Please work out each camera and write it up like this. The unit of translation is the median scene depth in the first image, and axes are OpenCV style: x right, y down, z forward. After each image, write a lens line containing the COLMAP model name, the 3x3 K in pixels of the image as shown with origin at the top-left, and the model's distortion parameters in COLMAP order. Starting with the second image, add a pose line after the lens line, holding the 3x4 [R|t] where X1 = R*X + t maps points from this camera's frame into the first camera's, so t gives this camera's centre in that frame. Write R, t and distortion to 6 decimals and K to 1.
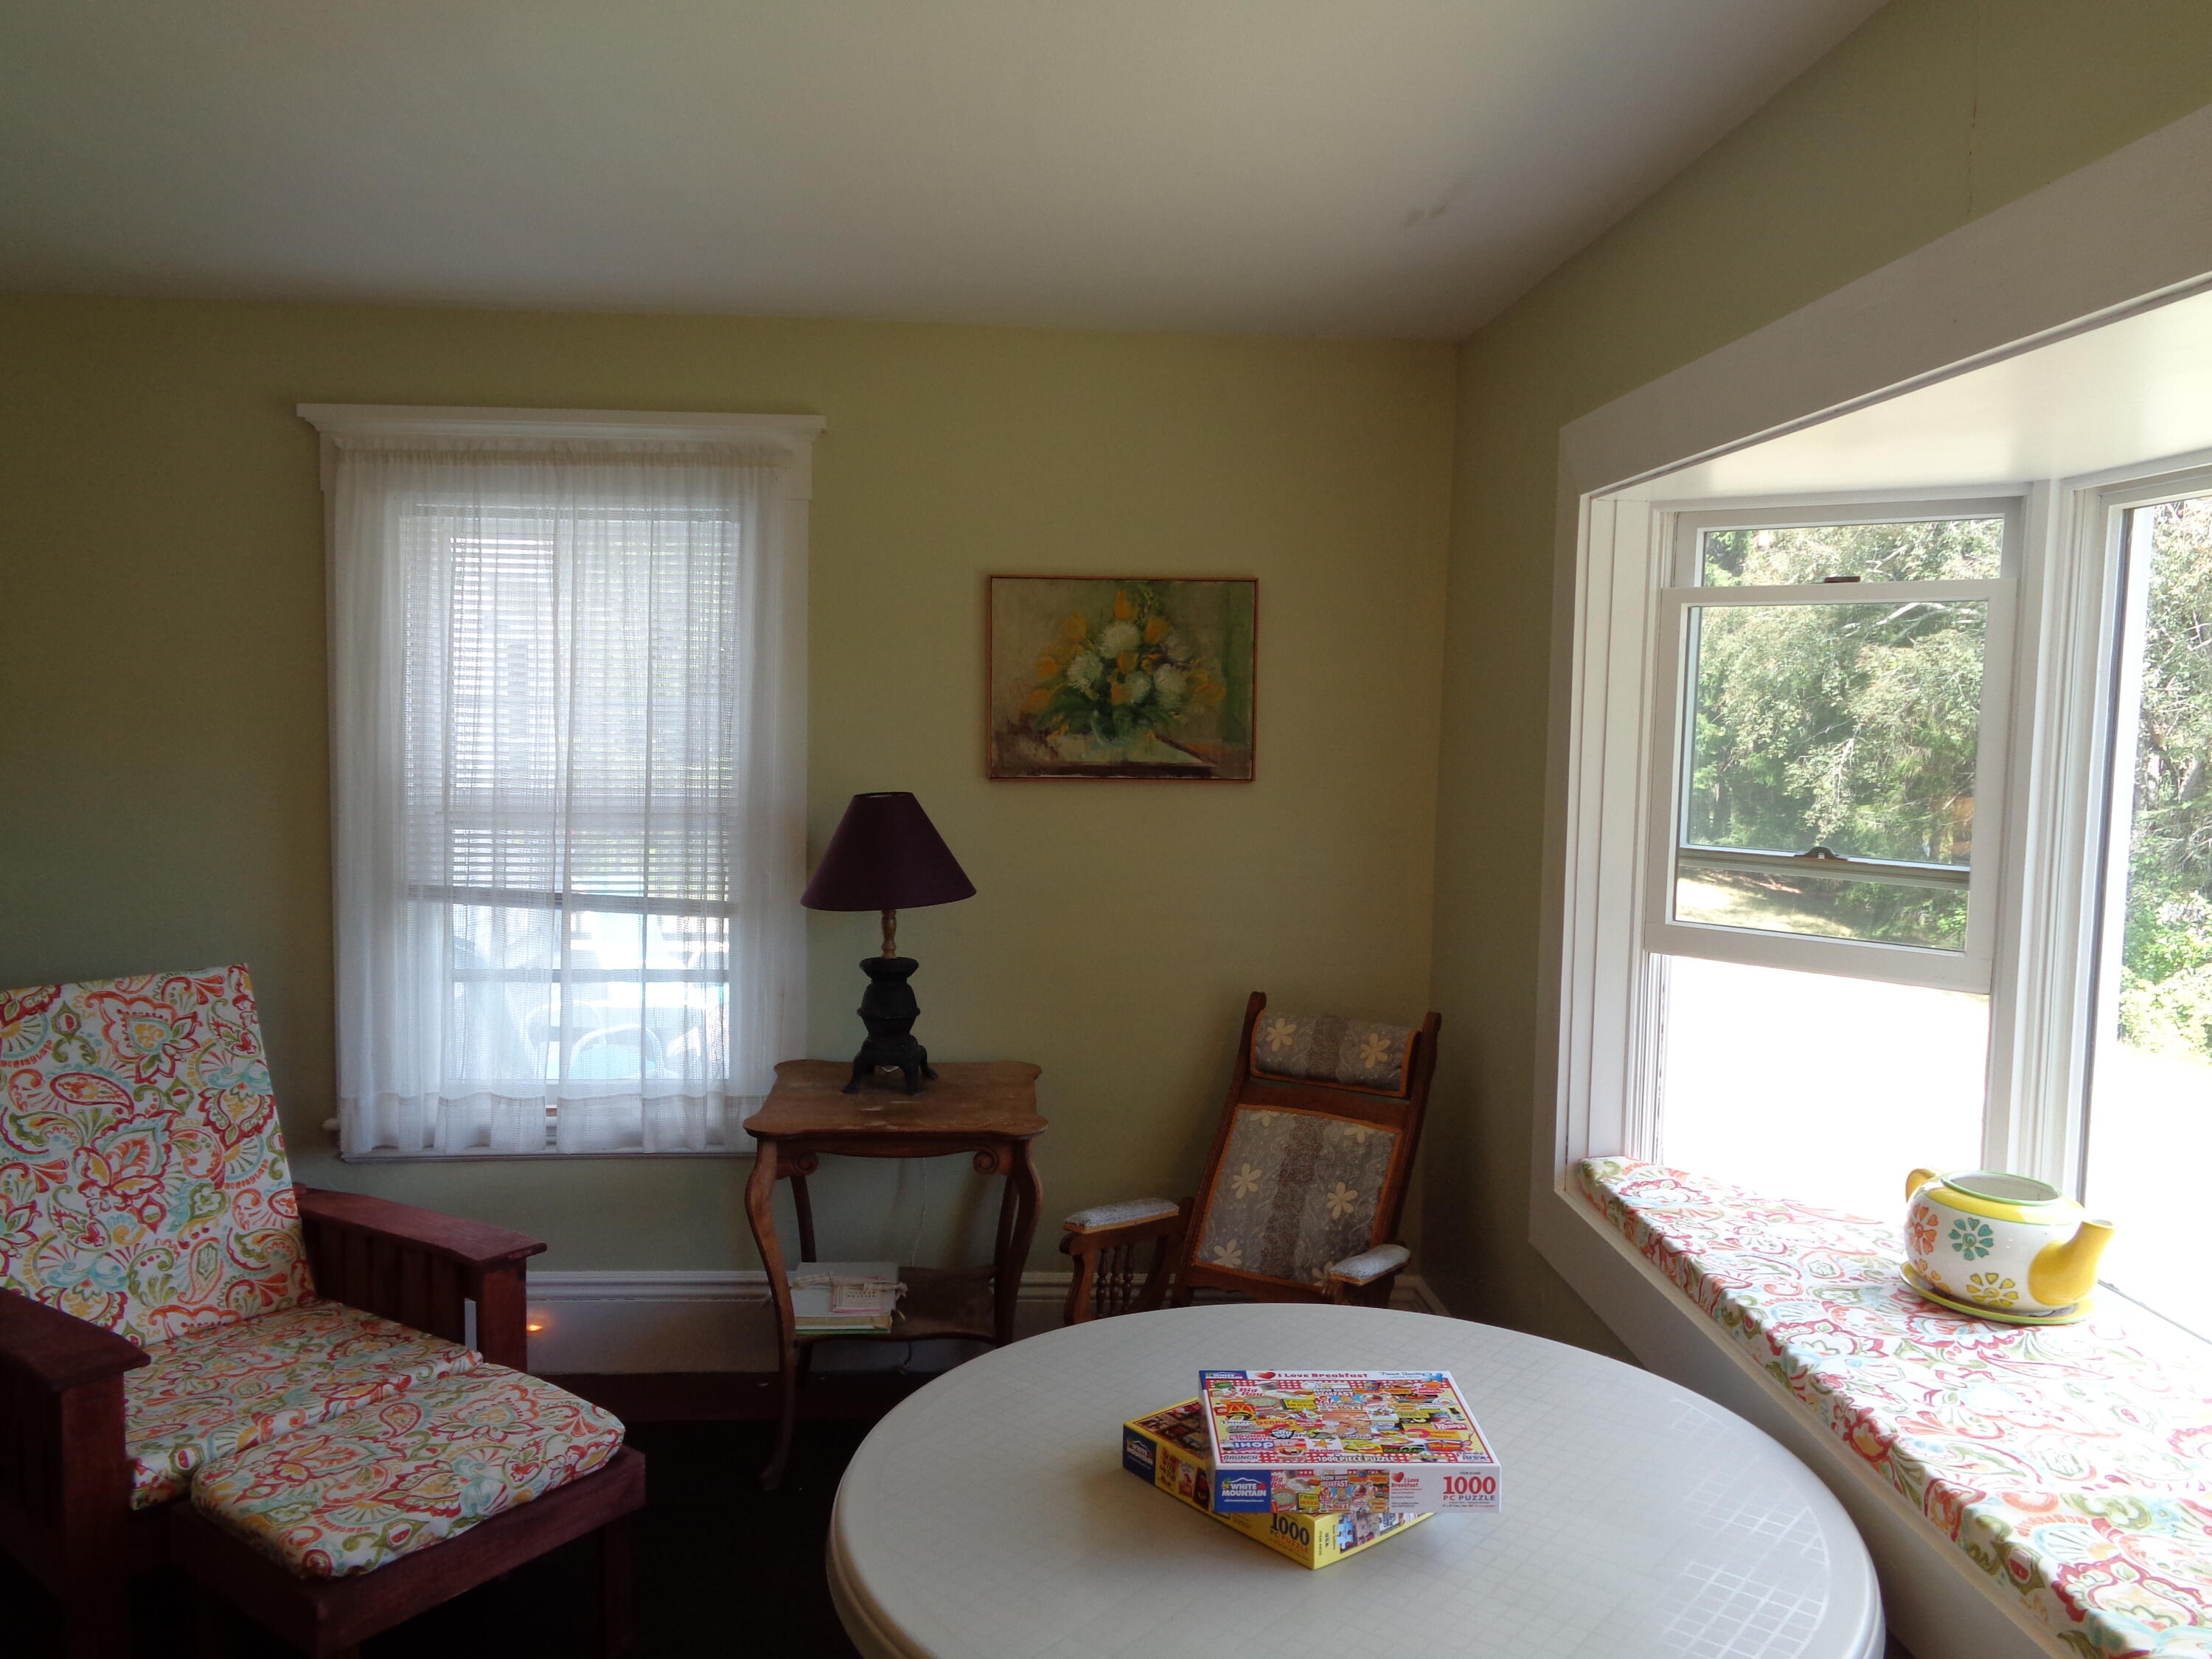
lens RADIAL K [[1679.5, 0, 1103.1], [0, 1679.5, 821.7], [0, 0, 1]] dist [0.011099, 0.004411]
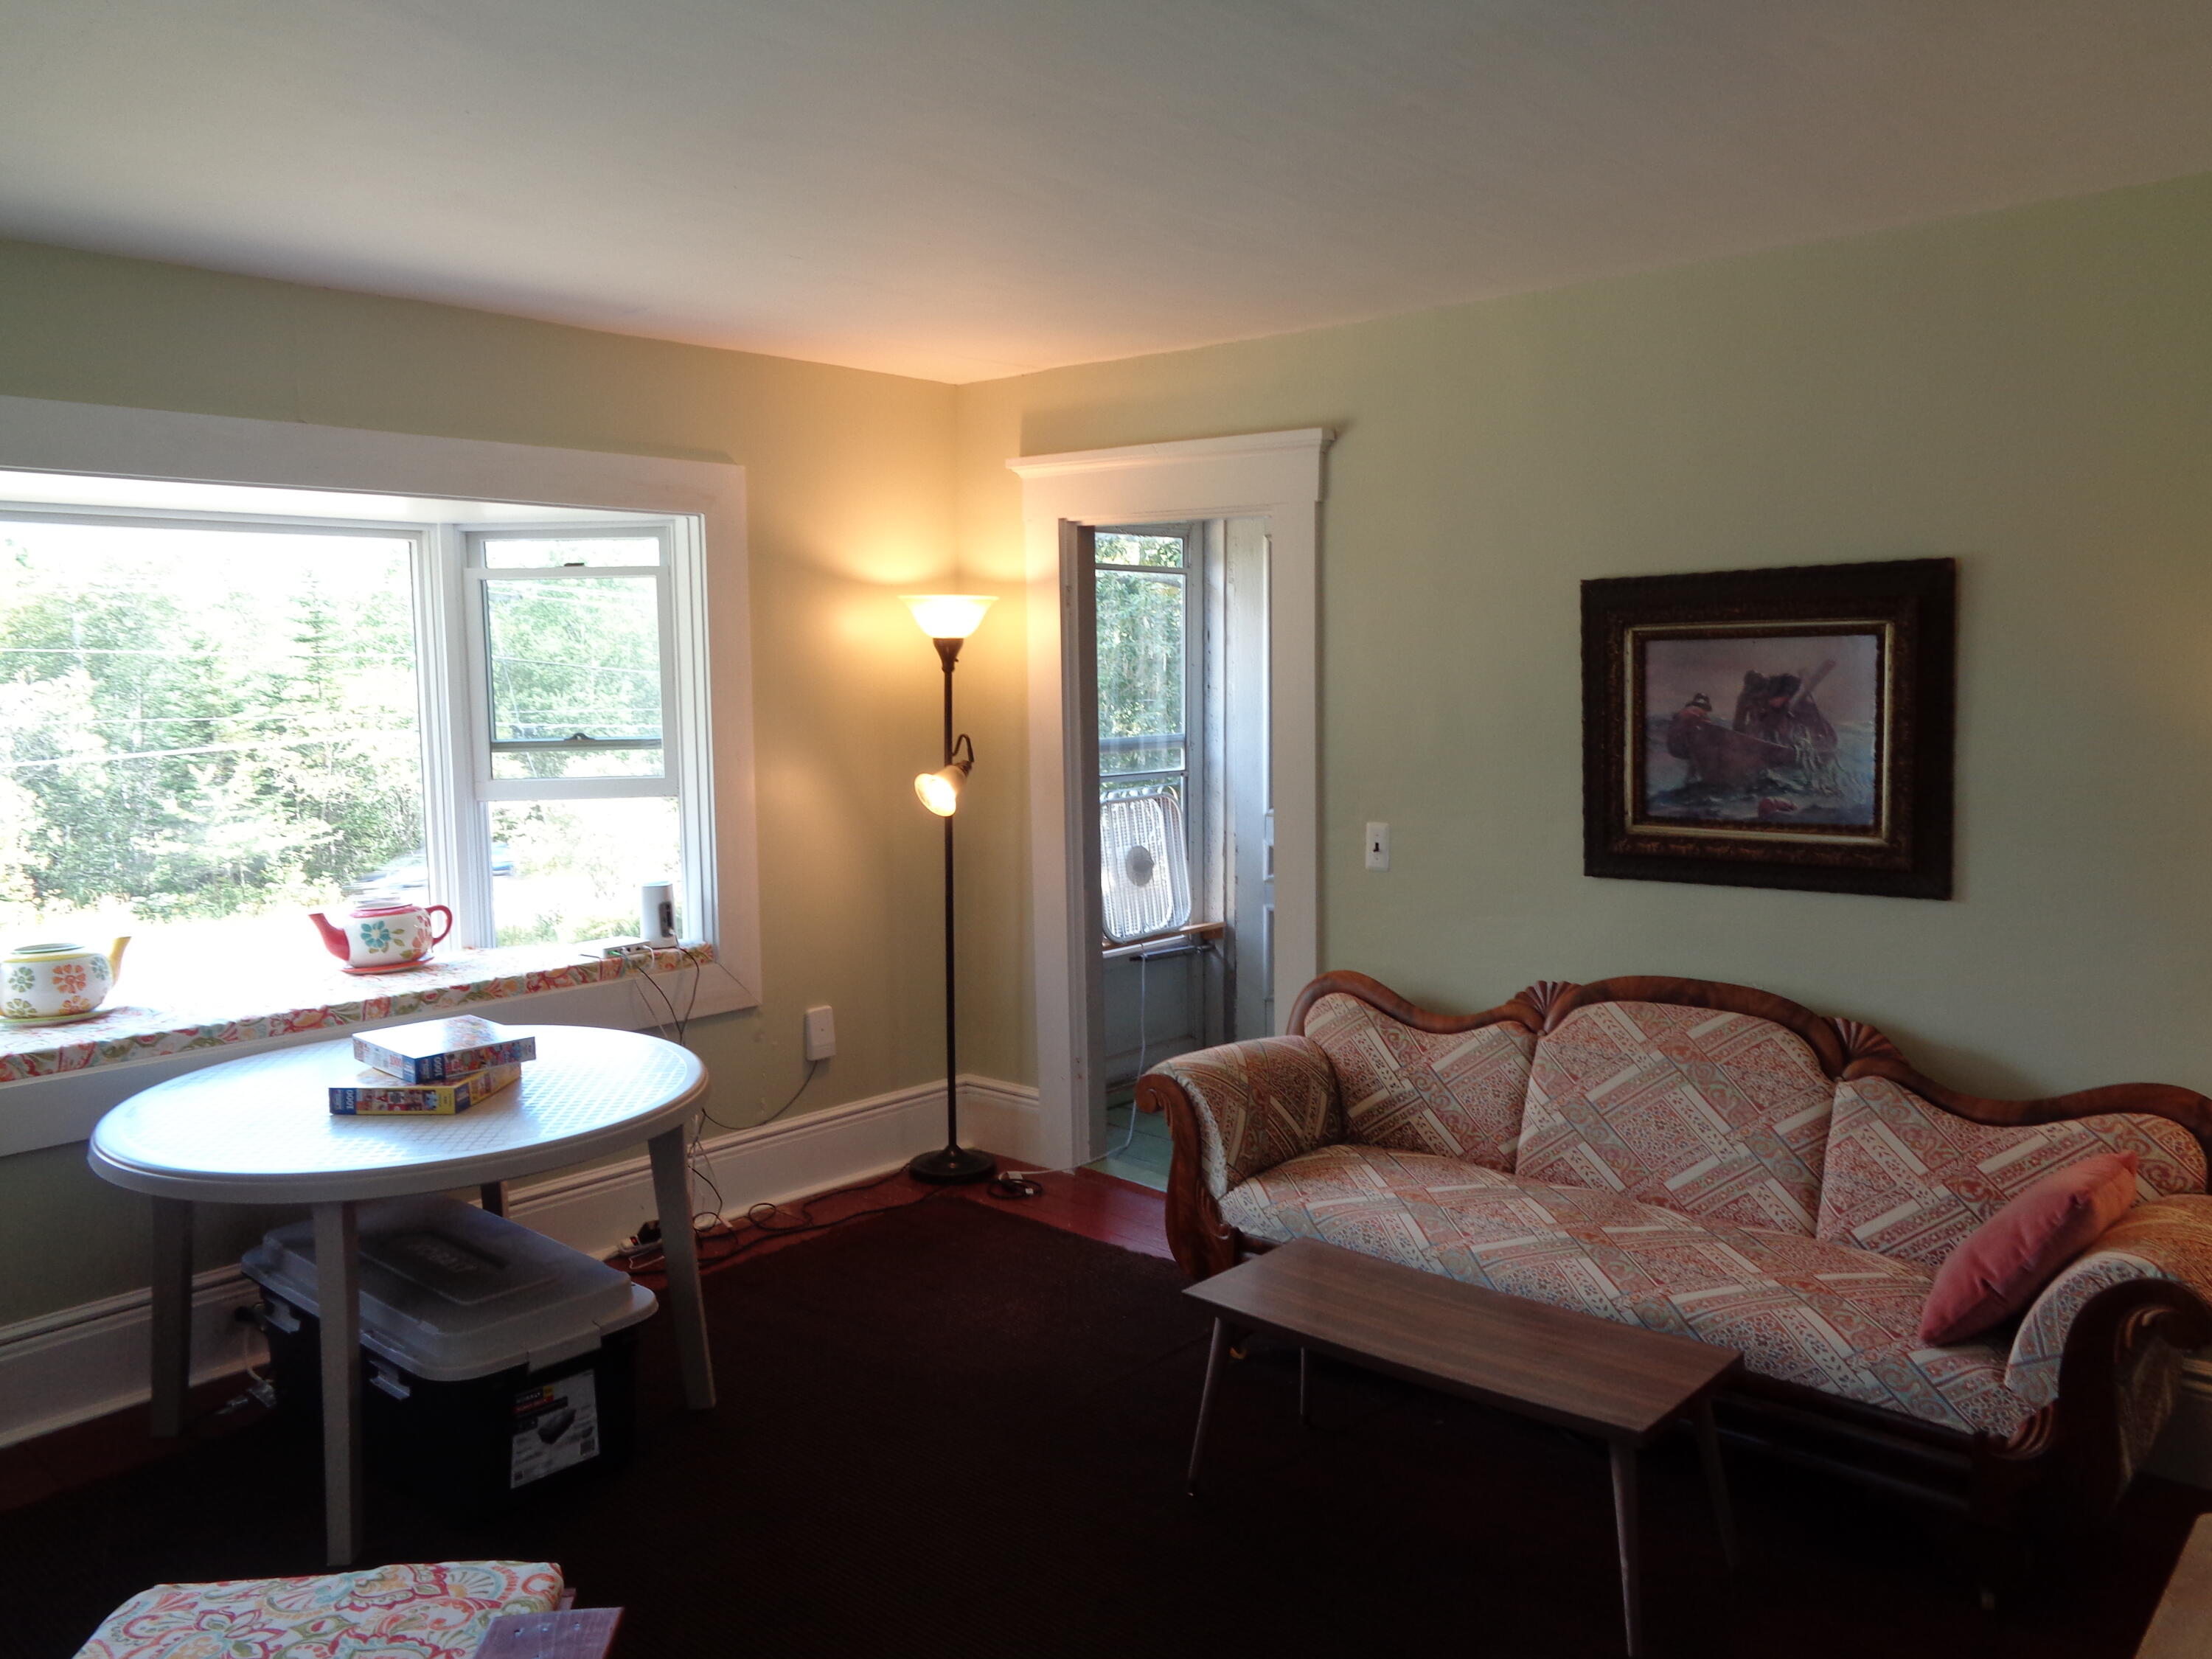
lens RADIAL K [[1679.5, 0, 1115.5], [0, 1679.5, 829.1], [0, 0, 1]] dist [0.011099, 0.004411]
pose [[-0.697903, -0.077078, 0.712033, -0.874147], [0.064239, 0.983448, 0.169423, -0.068489], [-0.713306, 0.163981, -0.681399, 0.898440]]
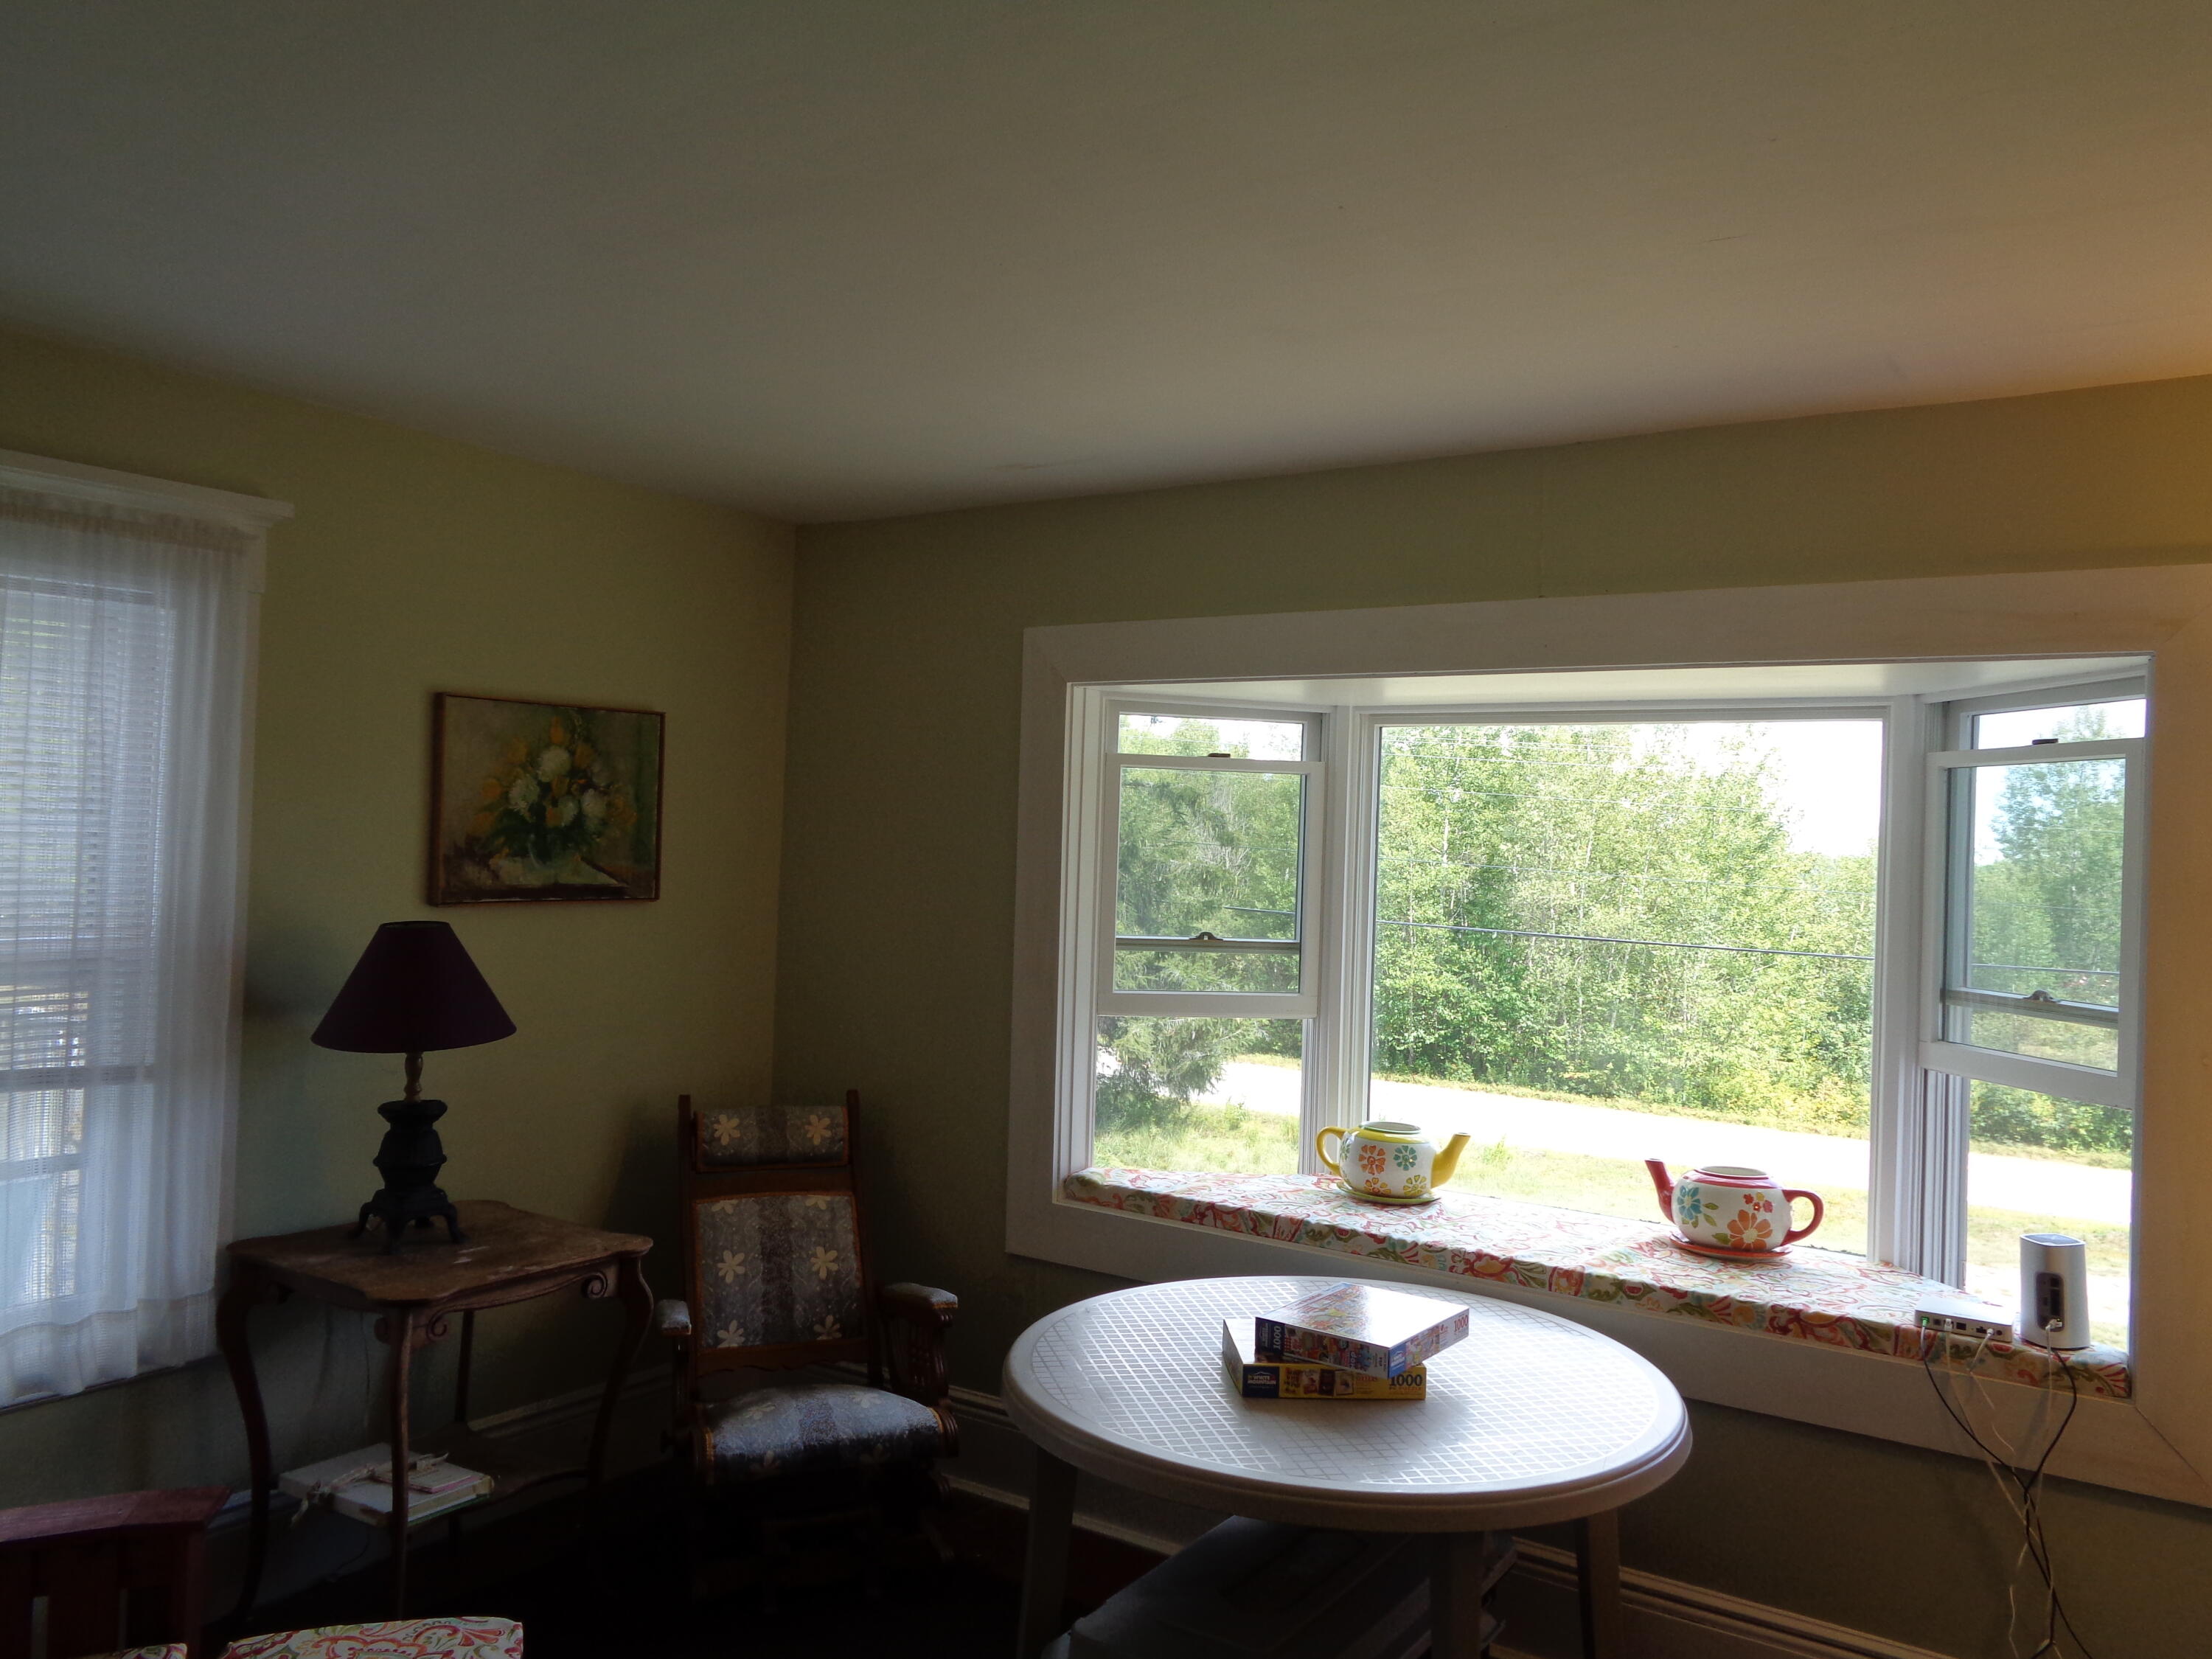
lens RADIAL K [[1679.5, 0, 1102.8], [0, 1679.5, 819.6], [0, 0, 1]] dist [0.011099, 0.004411]
pose [[0.610936, 0.011932, 0.791590, -0.638154], [0.041277, 0.998046, -0.046901, -0.014414], [-0.790603, 0.061328, 0.609250, 0.126856]]
